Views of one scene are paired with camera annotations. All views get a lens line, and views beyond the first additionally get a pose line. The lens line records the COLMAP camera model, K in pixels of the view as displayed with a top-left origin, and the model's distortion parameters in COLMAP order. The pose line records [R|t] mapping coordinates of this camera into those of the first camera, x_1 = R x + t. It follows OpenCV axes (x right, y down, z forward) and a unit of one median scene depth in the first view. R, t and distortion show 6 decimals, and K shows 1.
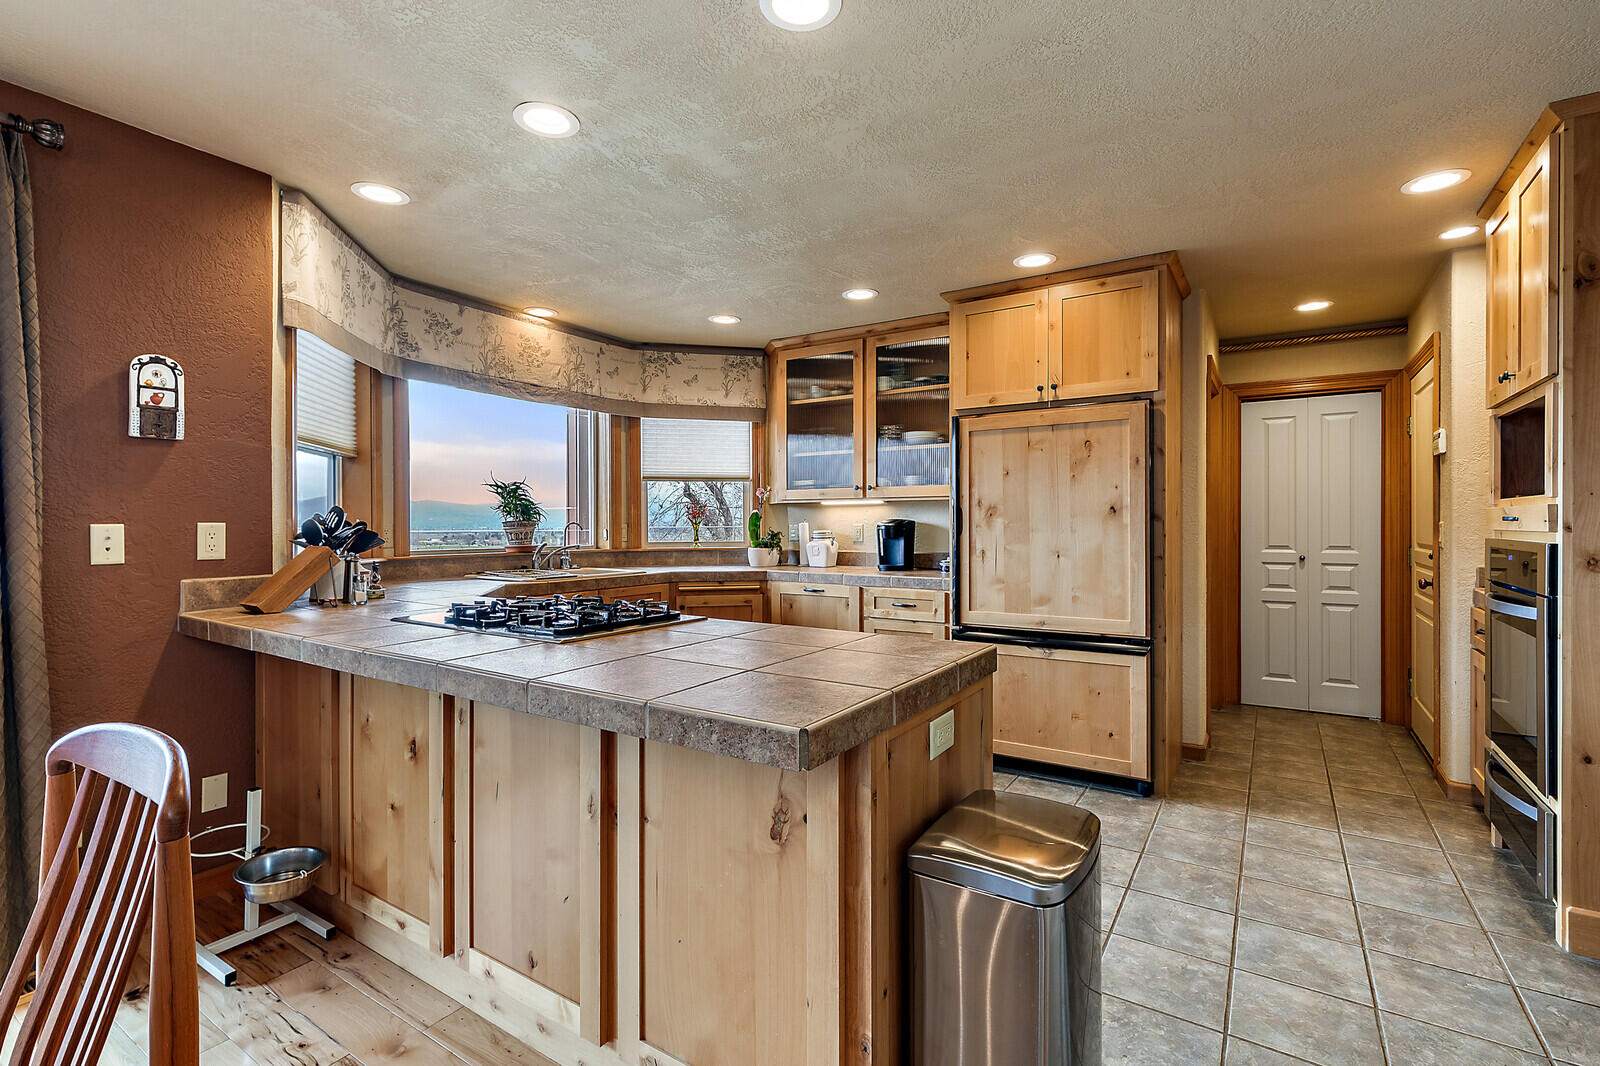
lens RADIAL K [[726.6, 0, 798.2], [0, 726.6, 517.6], [0, 0, 1]] dist [0.002138, -0.000768]
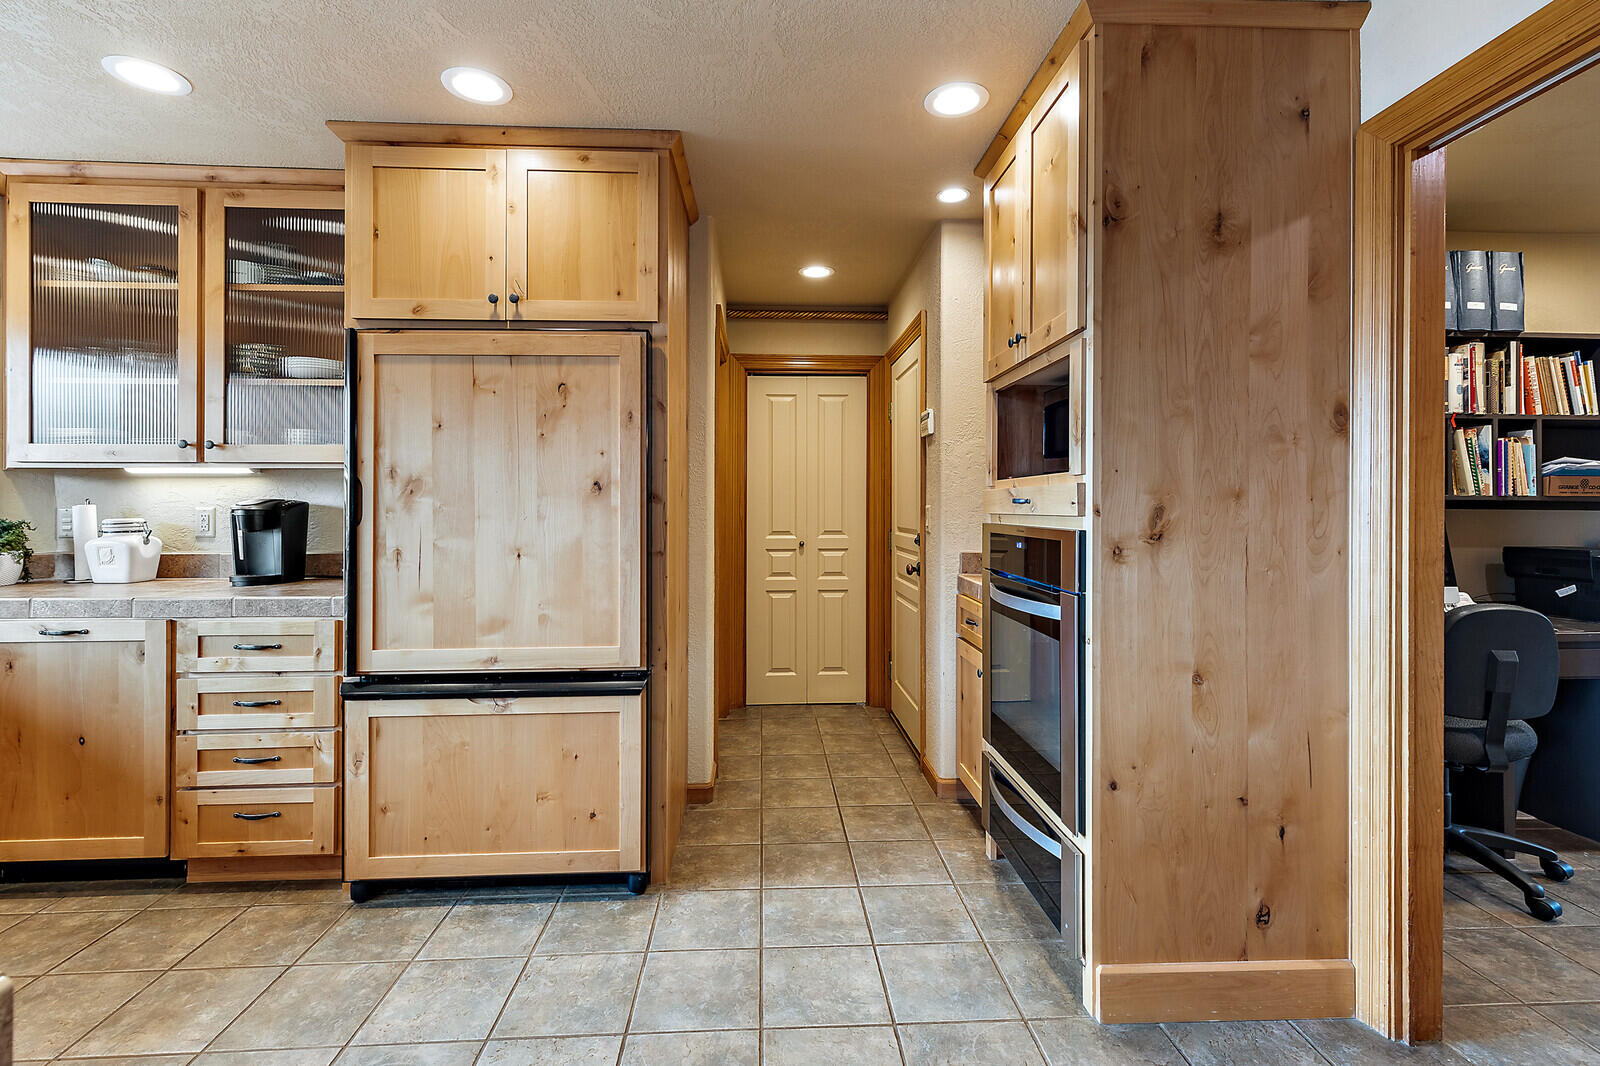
lens RADIAL K [[726.6, 0, 798.2], [0, 726.6, 517.6], [0, 0, 1]] dist [0.002138, -0.000768]
pose [[0.807320, -0.006085, 0.590083, 0.171909], [-0.005896, 0.999814, 0.018377, 0.004873], [-0.590085, -0.018316, 0.807134, 0.316340]]
